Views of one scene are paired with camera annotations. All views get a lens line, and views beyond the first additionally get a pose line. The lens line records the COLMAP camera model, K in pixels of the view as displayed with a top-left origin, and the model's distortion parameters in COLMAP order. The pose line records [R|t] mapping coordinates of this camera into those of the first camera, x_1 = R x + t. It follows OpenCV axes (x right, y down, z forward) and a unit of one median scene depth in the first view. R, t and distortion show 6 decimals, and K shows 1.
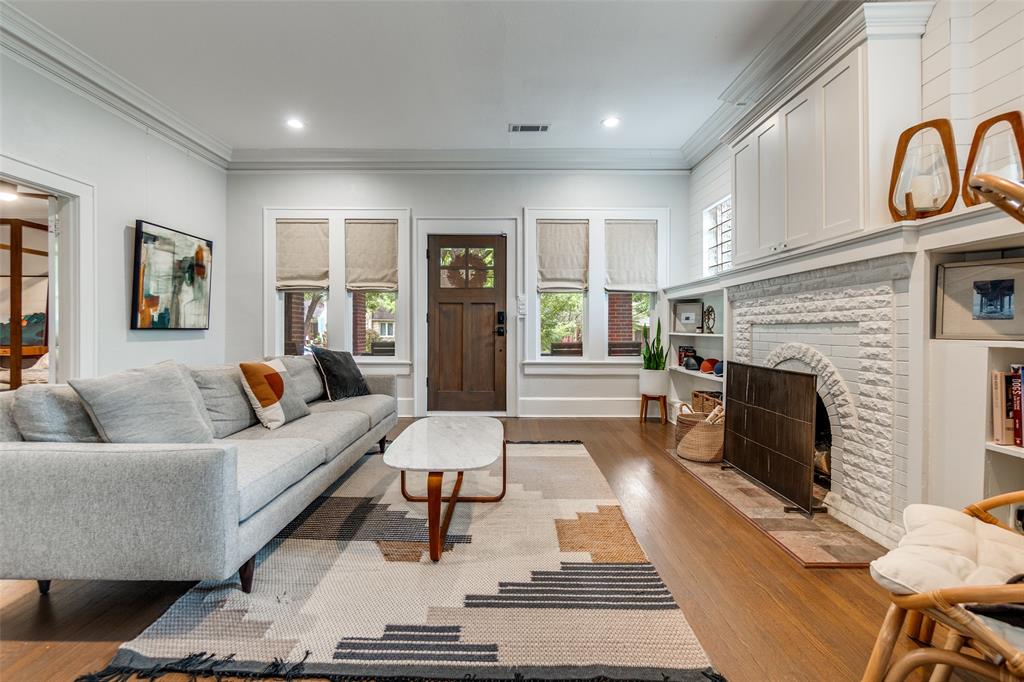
lens RADIAL K [[457.8, 0, 508.3], [0, 457.8, 333.6], [0, 0, 1]] dist [0.000296, 0.000051]
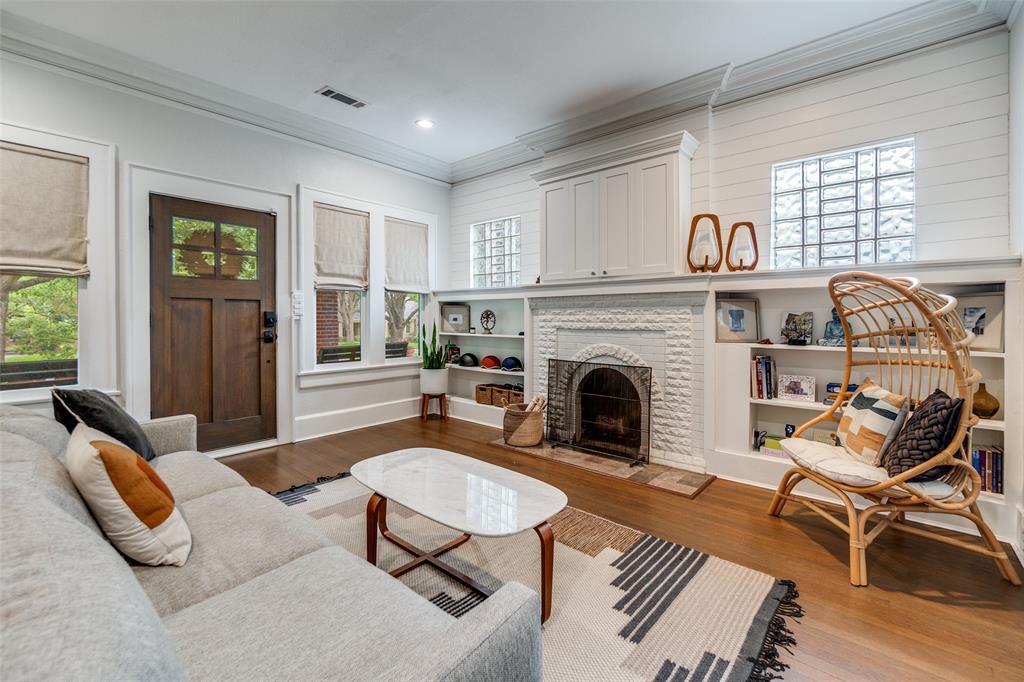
lens RADIAL K [[446.2, 0, 513.4], [0, 446.2, 321.1], [0, 0, 1]] dist [0.000071, -0.000007]
pose [[0.650346, -0.008852, 0.759587, -0.330450], [0.008093, 0.999956, 0.004725, -0.032621], [-0.759595, 0.003075, 0.650389, 0.195019]]
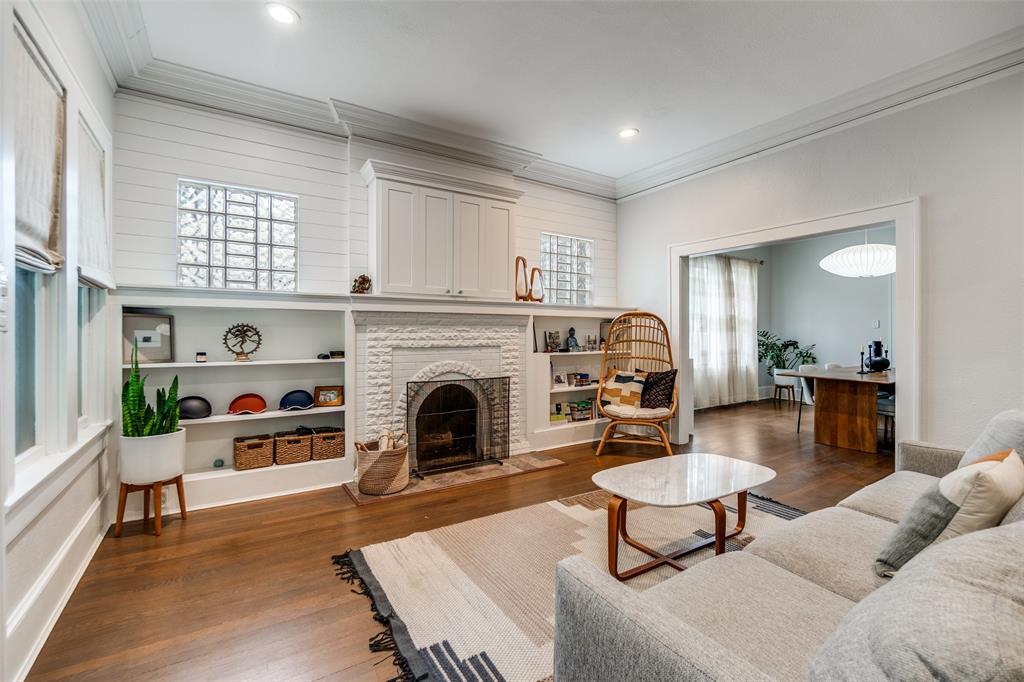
lens RADIAL K [[416.3, 0, 510.3], [0, 416.3, 337.1], [0, 0, 1]] dist [-0.000551, -0.000042]
pose [[-0.520860, -0.005028, 0.853628, -0.328638], [0.008586, 0.999901, 0.011129, -0.037888], [-0.853599, 0.013126, -0.520765, 0.870242]]
